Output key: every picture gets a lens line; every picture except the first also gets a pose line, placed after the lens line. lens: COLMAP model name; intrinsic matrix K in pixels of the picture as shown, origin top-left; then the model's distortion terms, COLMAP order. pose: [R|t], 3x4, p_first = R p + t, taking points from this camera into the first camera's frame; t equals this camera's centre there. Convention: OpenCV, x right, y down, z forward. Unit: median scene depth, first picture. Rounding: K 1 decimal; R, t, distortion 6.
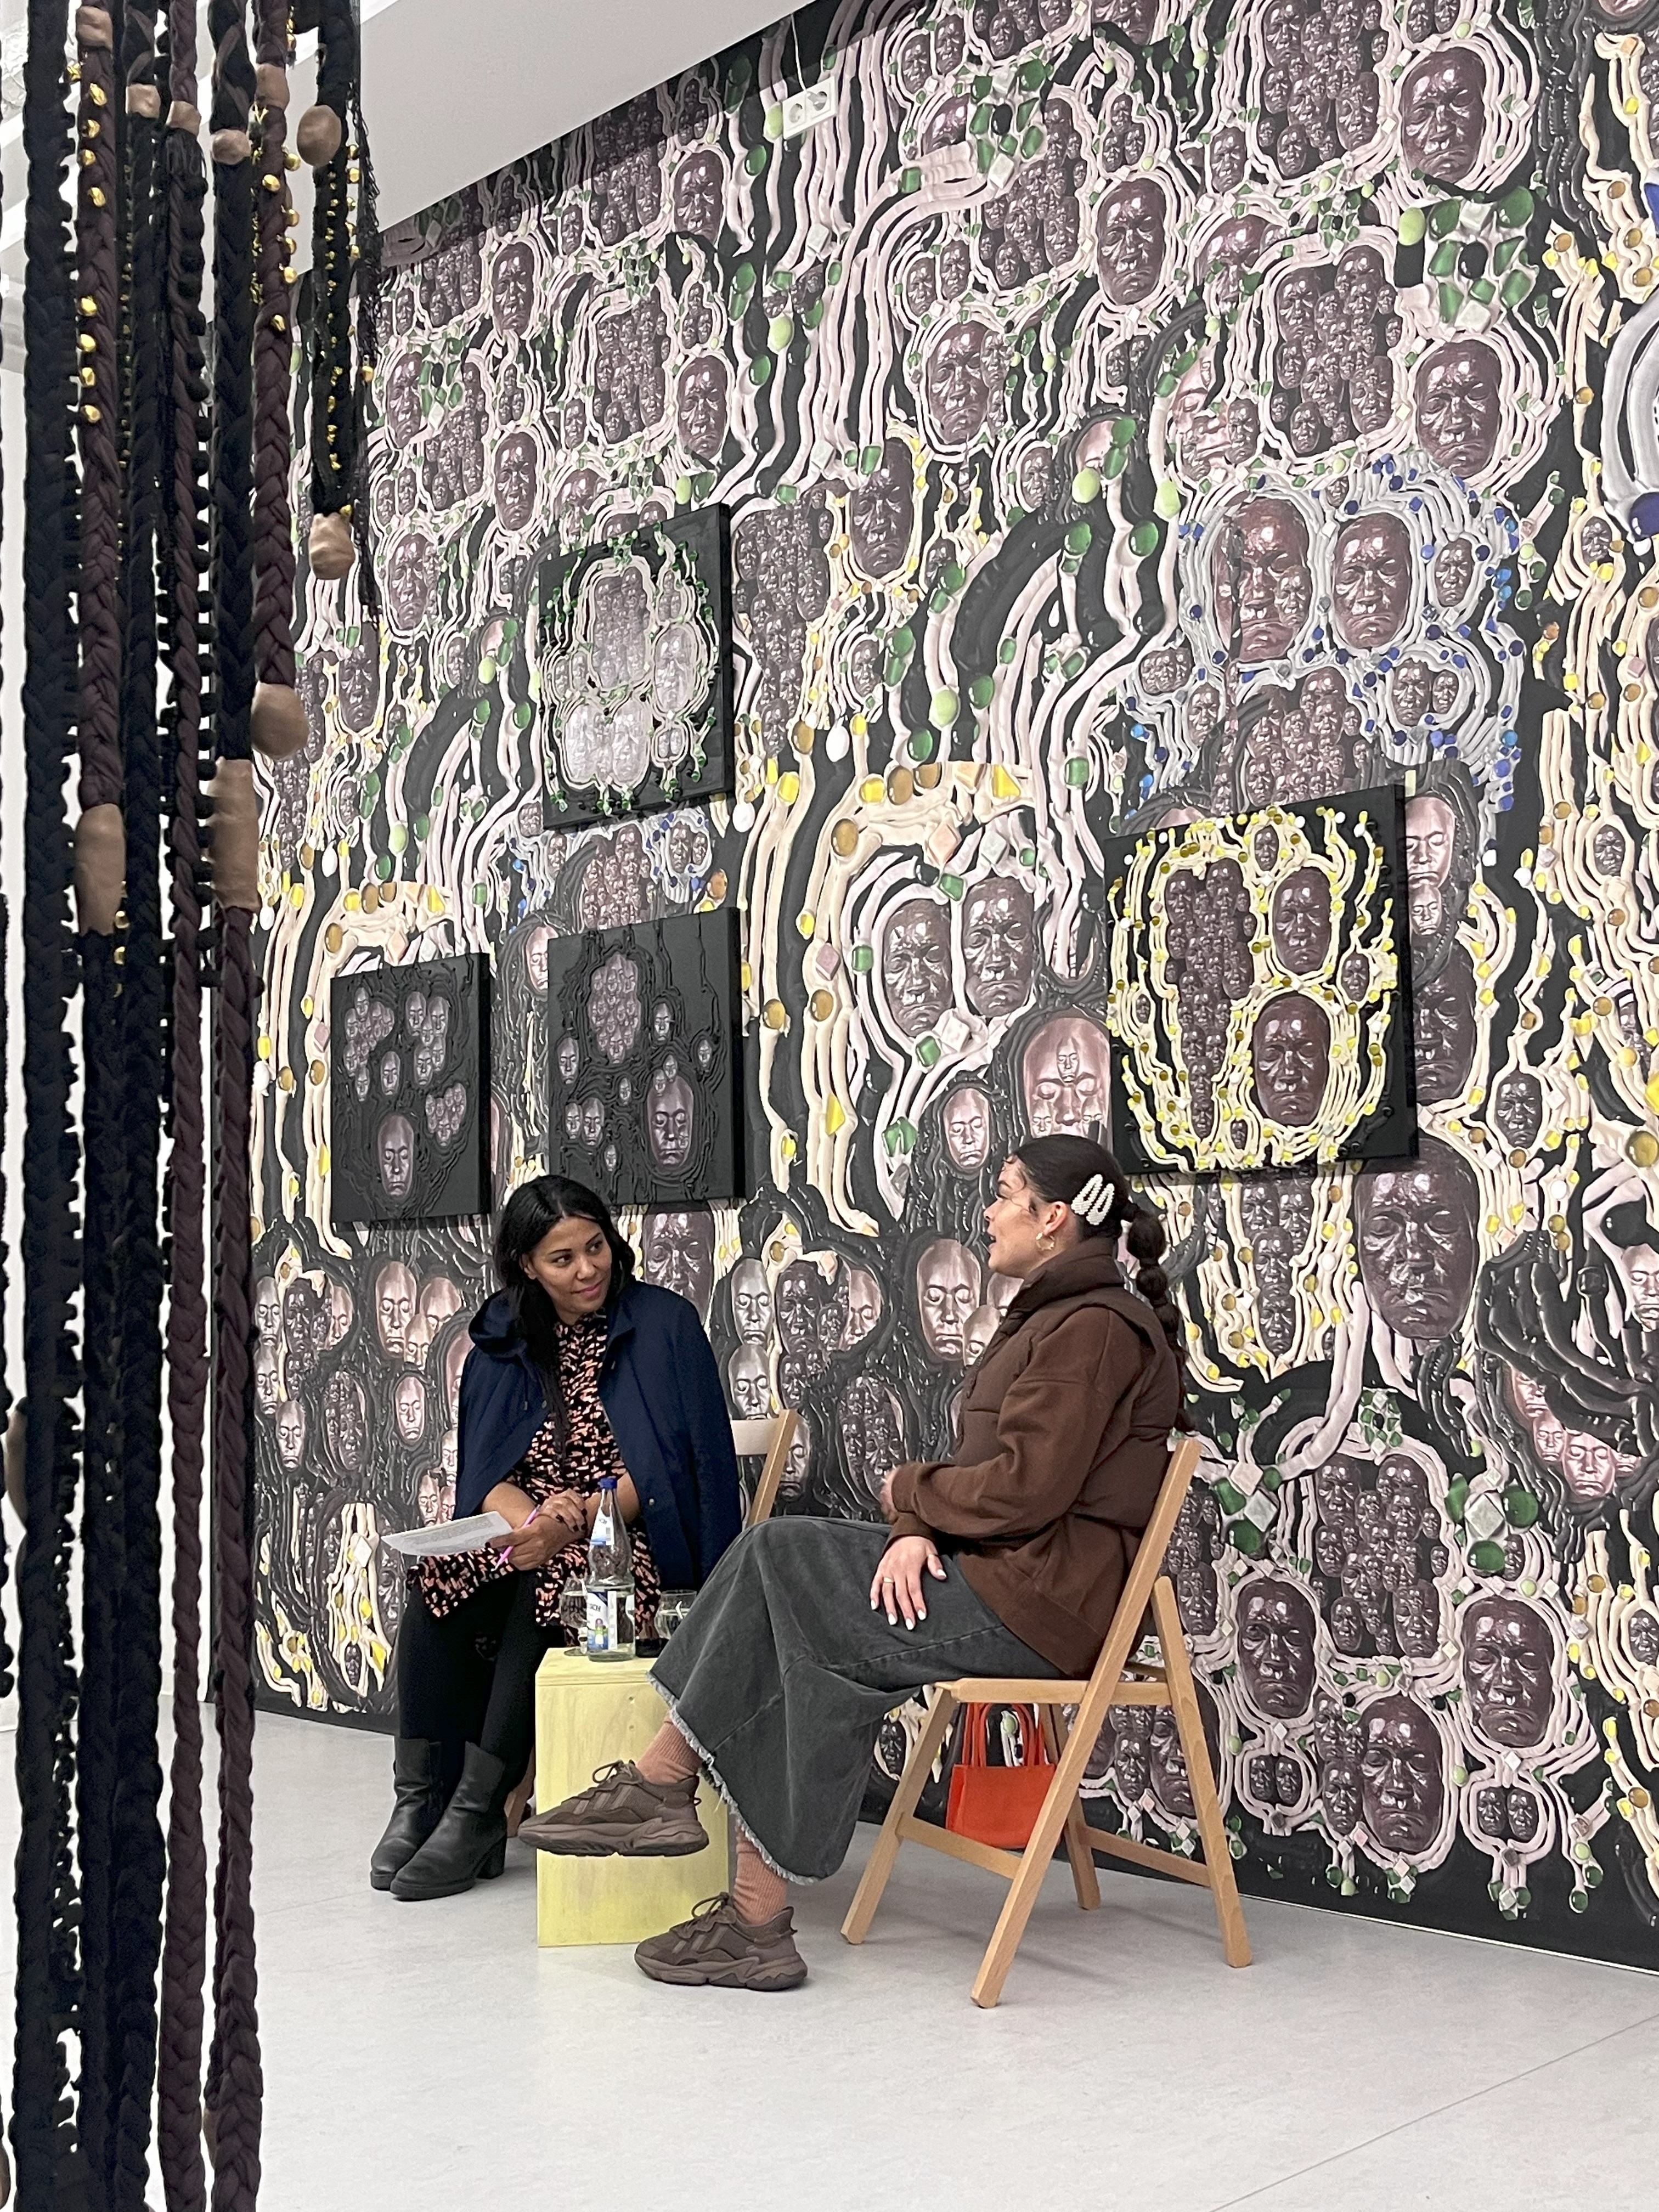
lens RADIAL K [[2515.1, 0, 829.3], [0, 2515.1, 1103.2], [0, 0, 1]] dist [0.064534, 0.000000]
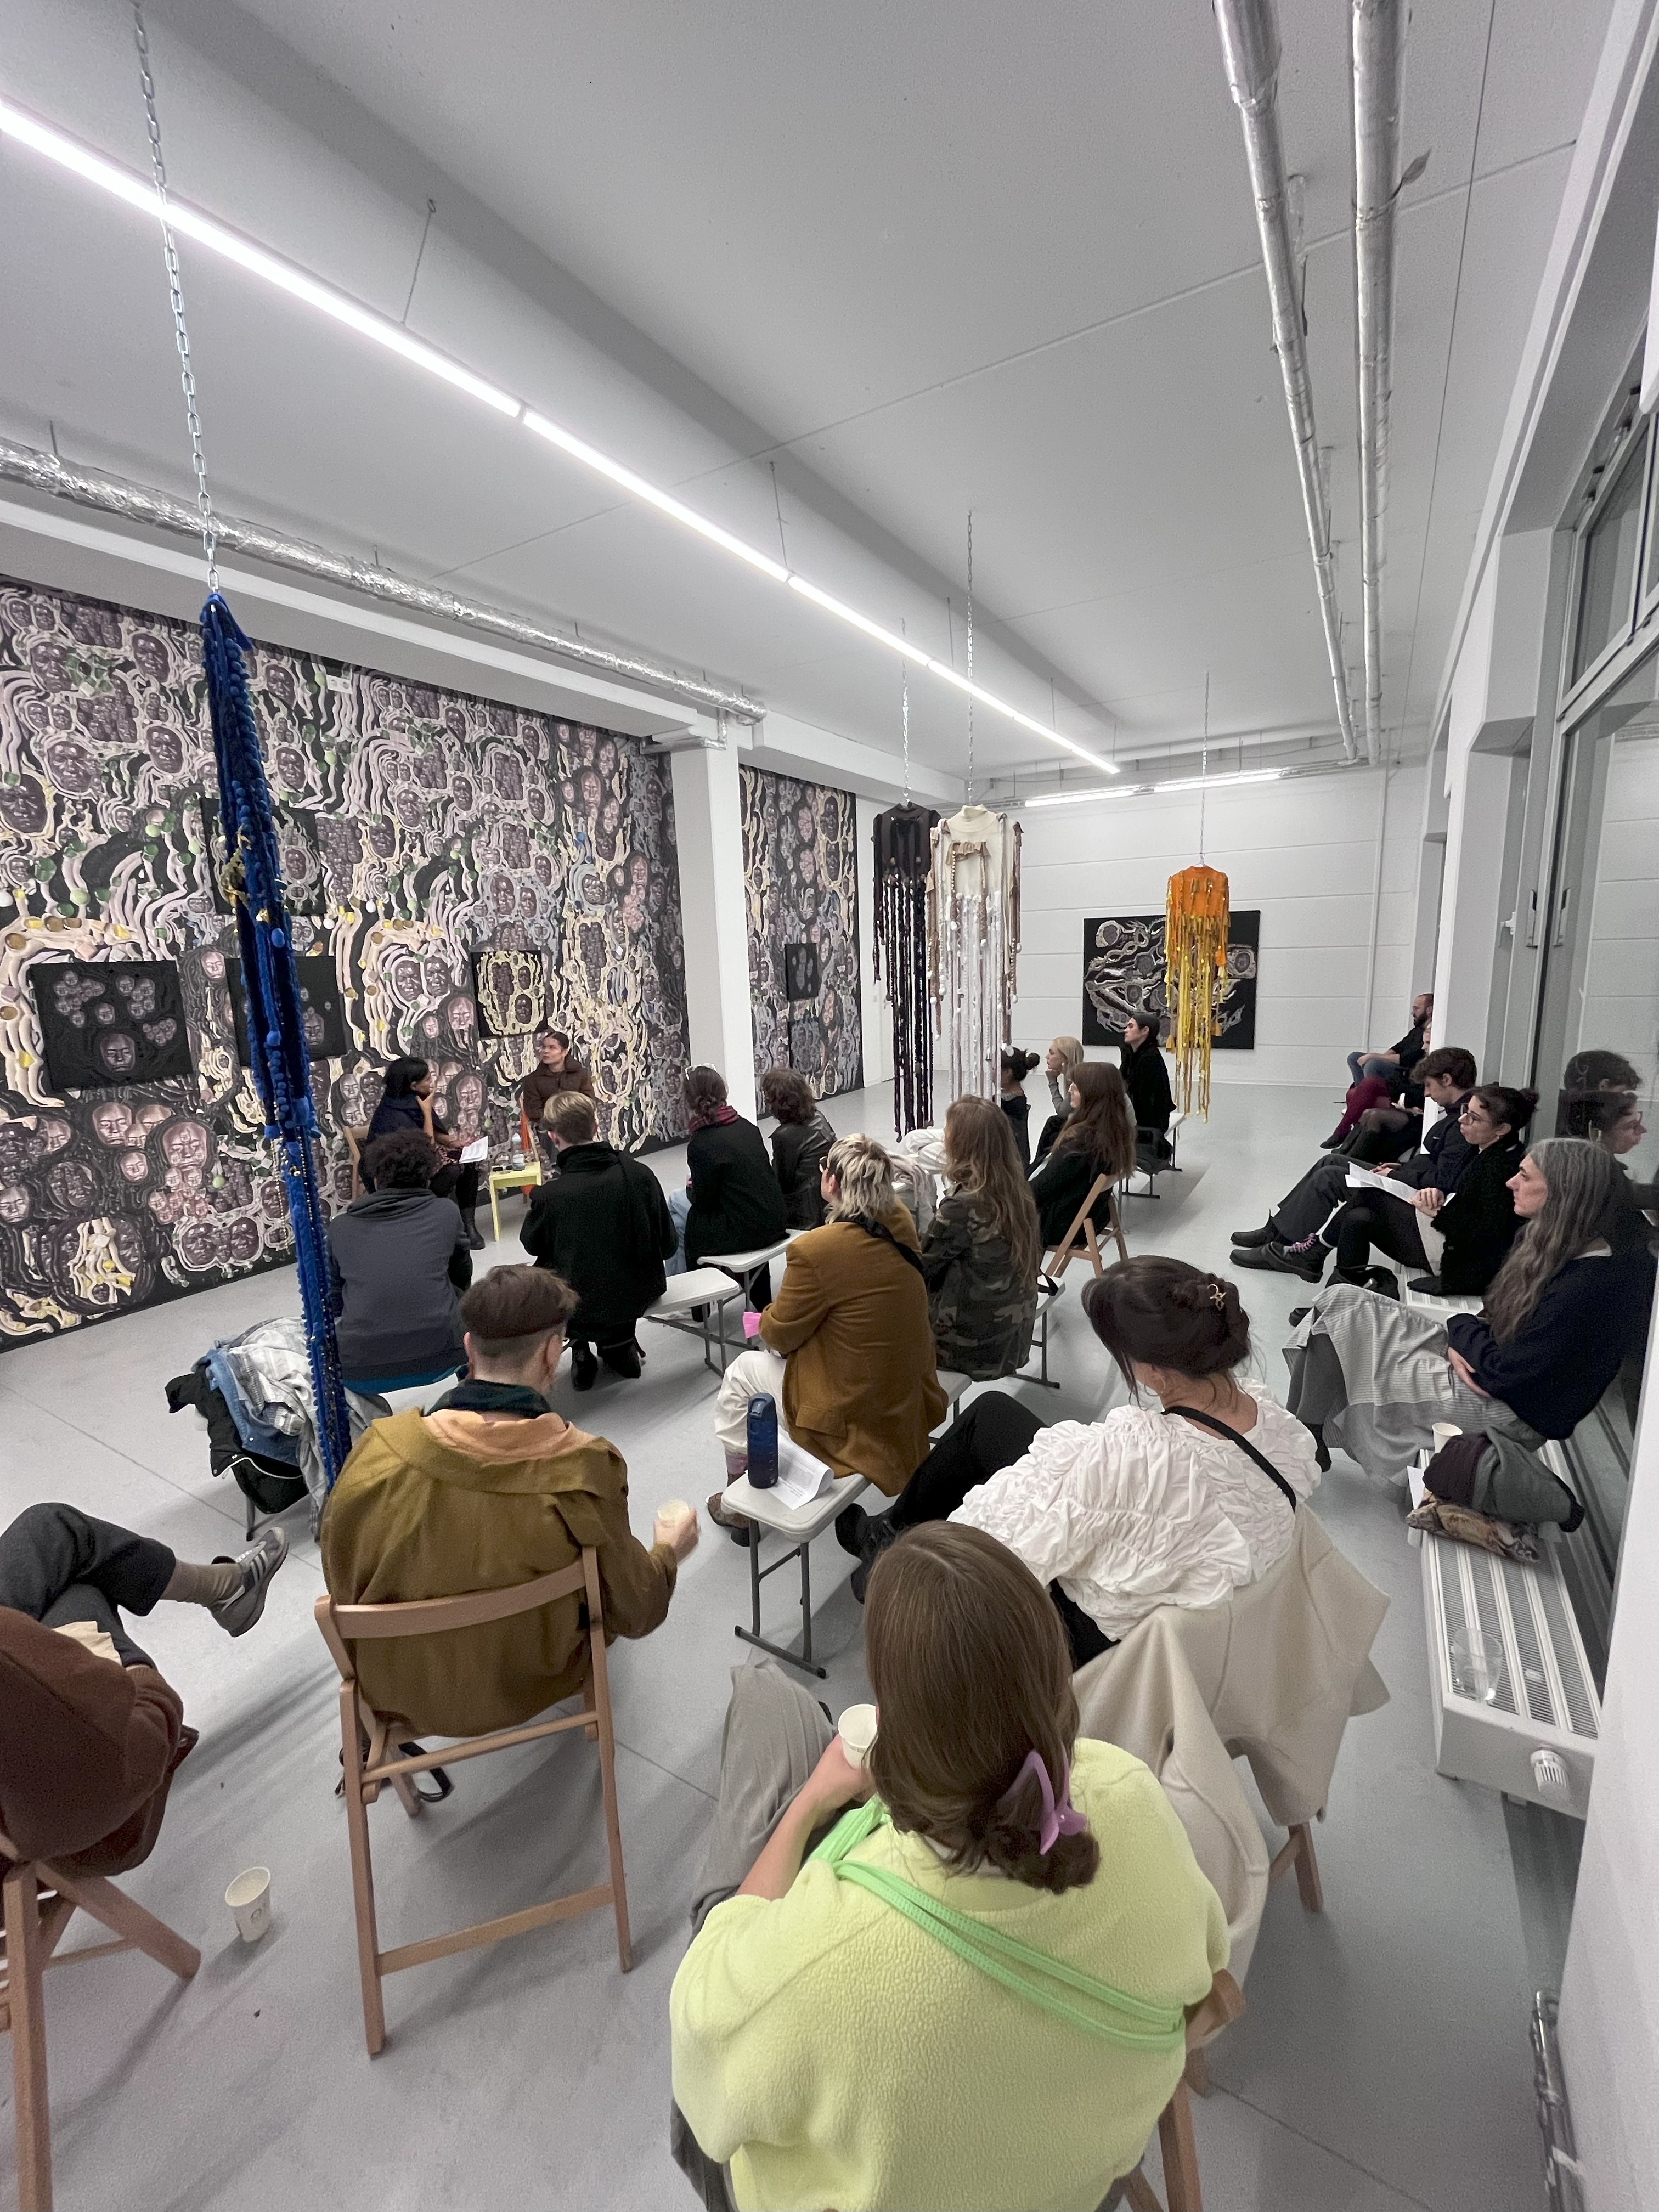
lens RADIAL K [[892.5, 0, 828.3], [0, 892.5, 1104.4], [0, 0, 1]] dist [-0.002609, -0.000208]
pose [[-0.231844, -0.143196, 0.962155, -1.258862], [-0.036806, 0.989689, 0.138425, -0.075075], [-0.972056, -0.003320, -0.234724, 0.714582]]
